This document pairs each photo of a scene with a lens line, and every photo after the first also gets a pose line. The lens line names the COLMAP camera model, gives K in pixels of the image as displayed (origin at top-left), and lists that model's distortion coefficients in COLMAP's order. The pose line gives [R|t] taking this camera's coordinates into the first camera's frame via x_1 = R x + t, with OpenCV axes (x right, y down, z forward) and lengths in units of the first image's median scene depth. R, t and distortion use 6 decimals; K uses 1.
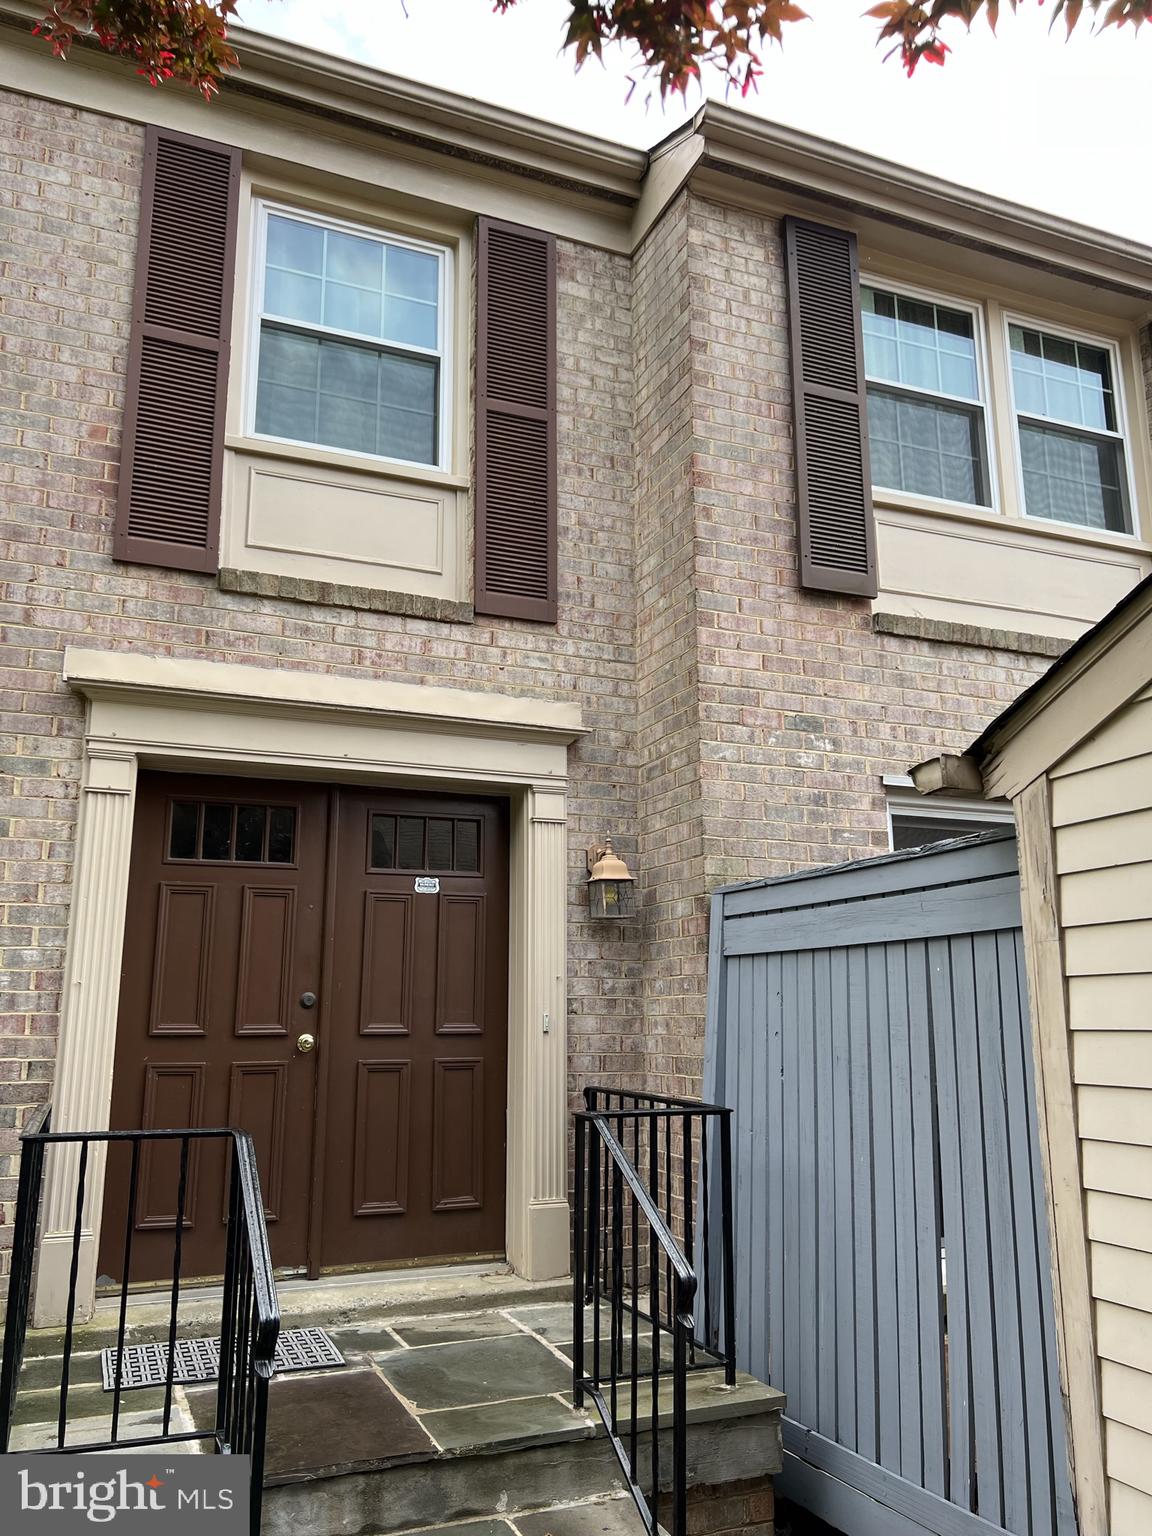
lens RADIAL K [[1152.5, 0, 574.1], [0, 1152.5, 790.5], [0, 0, 1]] dist [0.054614, -0.057217]
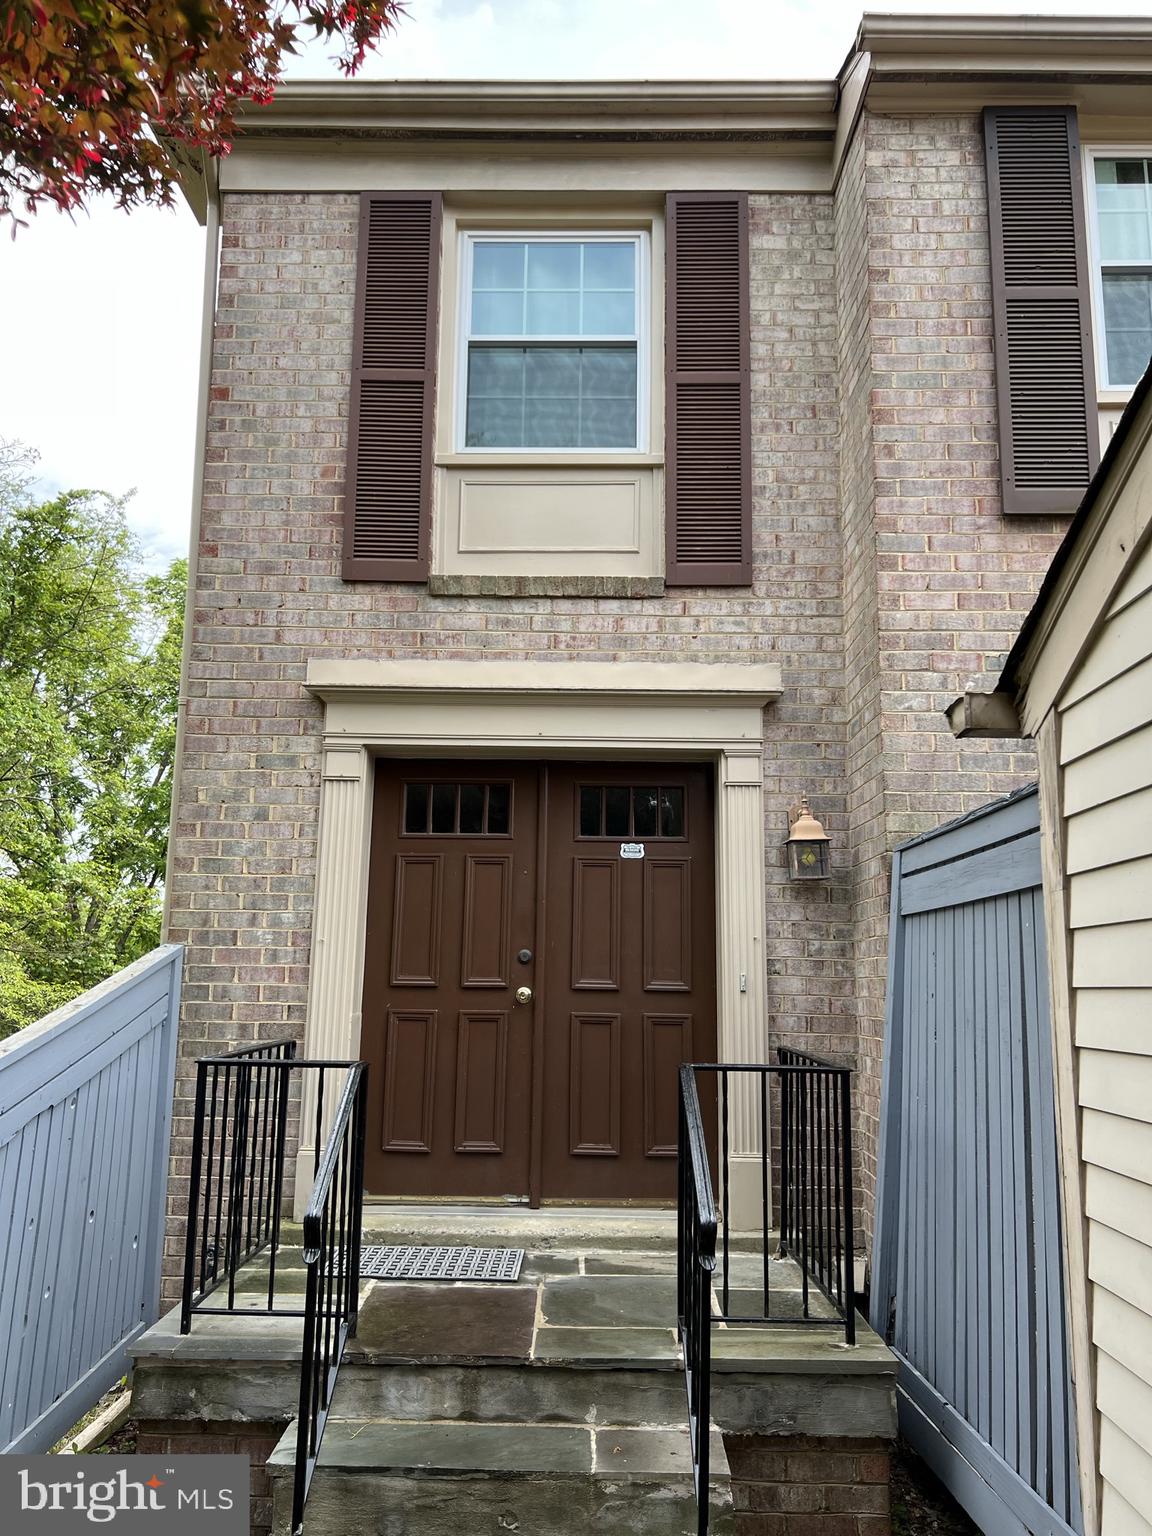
lens RADIAL K [[1152.5, 0, 564.0], [0, 1152.5, 792.2], [0, 0, 1]] dist [0.054614, -0.057217]
pose [[0.919159, -0.049853, -0.390718, 0.235125], [0.060924, 0.998014, 0.015983, 0.008383], [0.389146, -0.038495, 0.920371, 0.008970]]
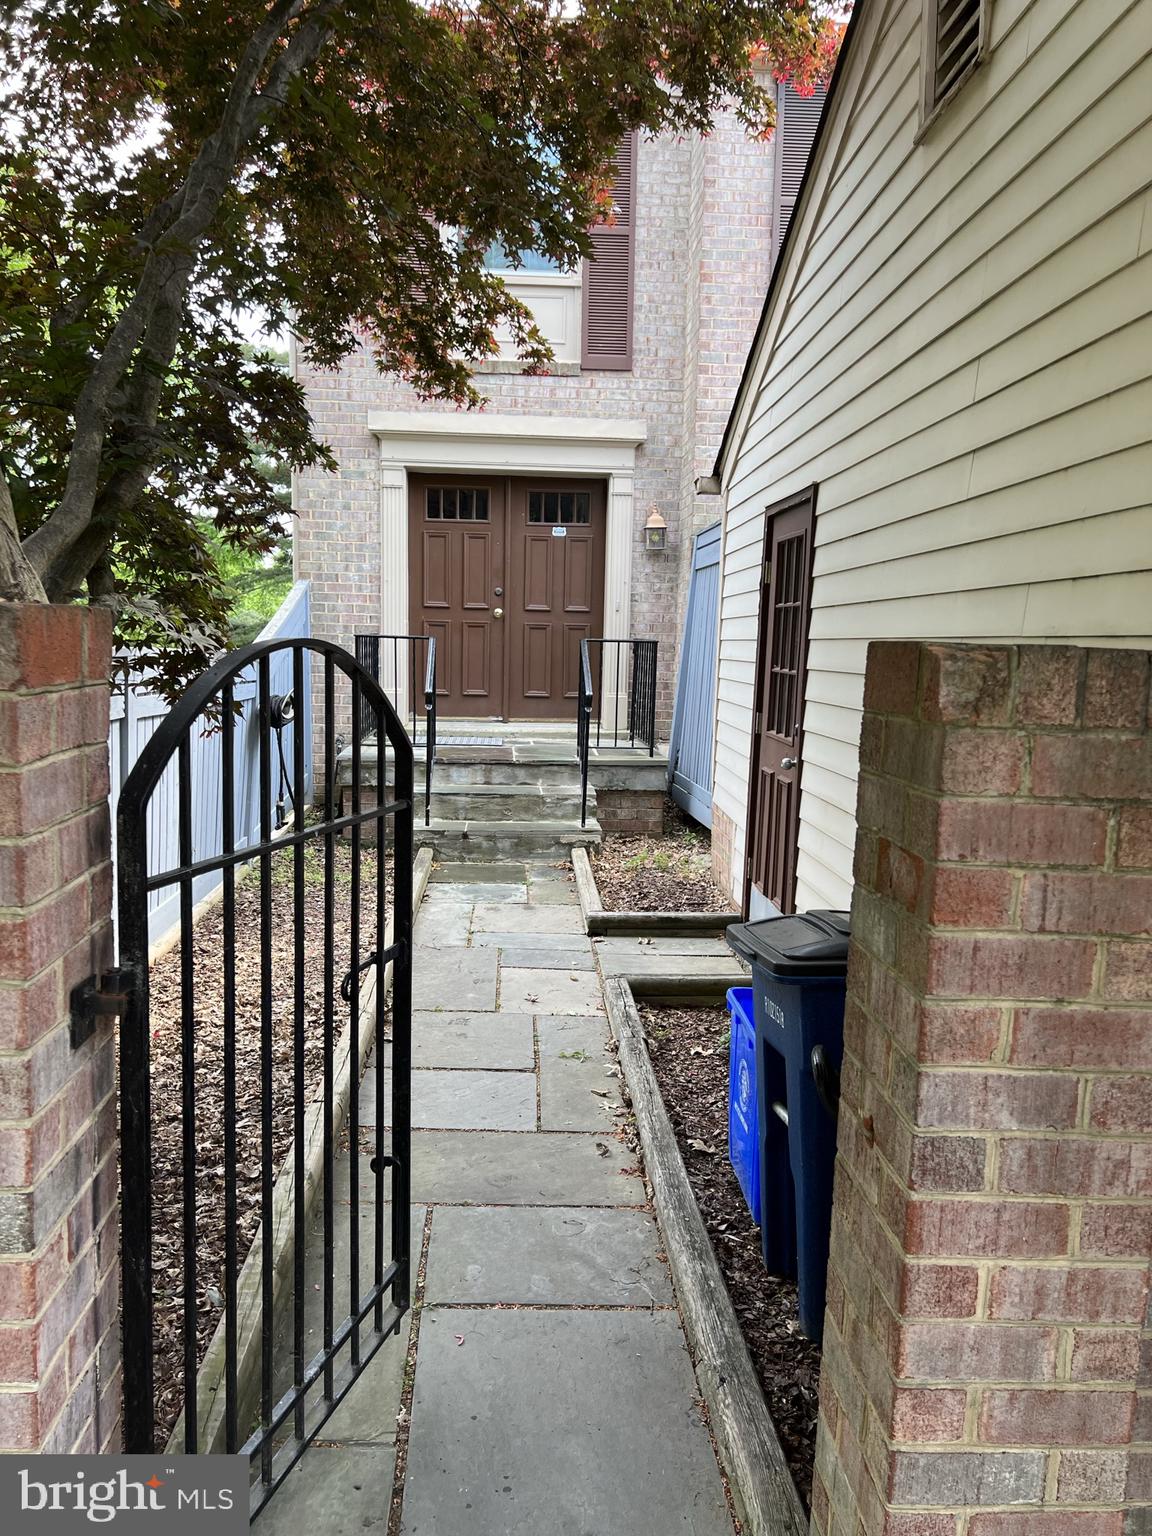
lens RADIAL K [[1152.5, 0, 576.8], [0, 1152.5, 781.8], [0, 0, 1]] dist [0.054614, -0.057217]
pose [[0.948049, 0.059877, -0.312437, 0.514381], [0.040711, 0.951216, 0.305829, -0.102494], [0.315507, -0.302661, 0.899362, -0.796305]]
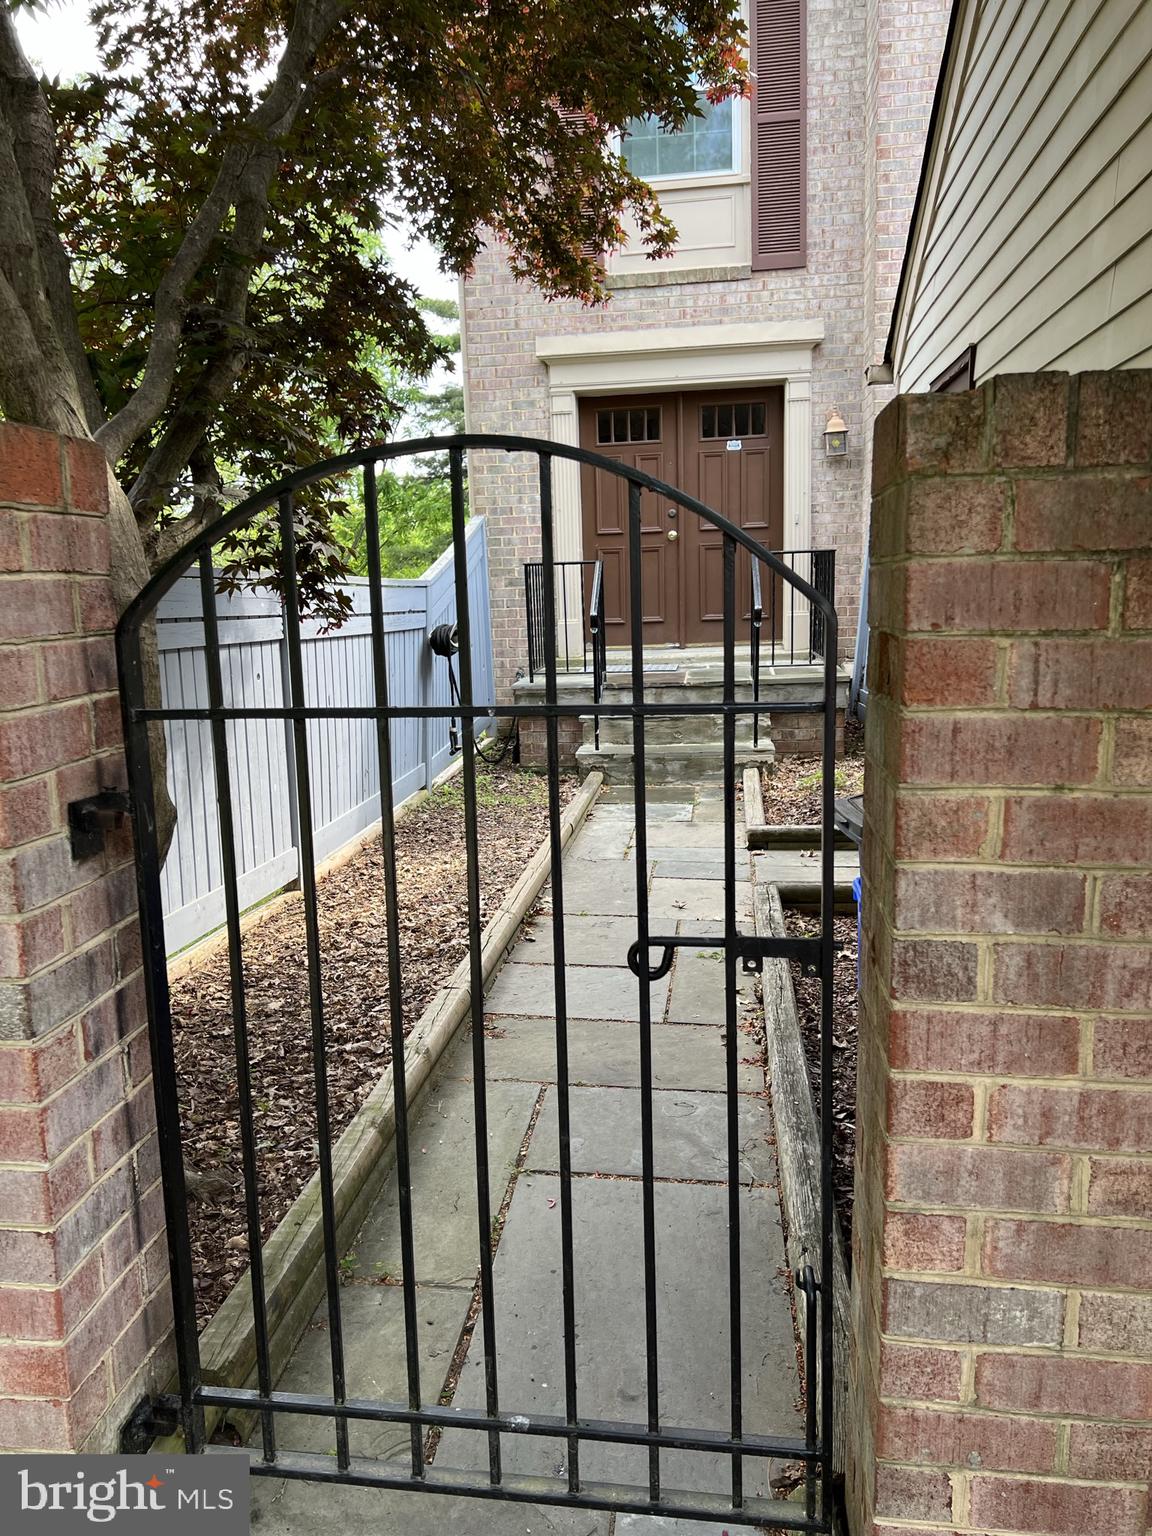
lens RADIAL K [[1152.5, 0, 571.2], [0, 1152.5, 792.0], [0, 0, 1]] dist [0.054614, -0.057217]
pose [[0.871858, 0.056226, -0.486520, 0.569725], [0.128909, 0.932015, 0.338719, -0.058741], [0.472488, -0.358032, 0.805337, -0.772859]]
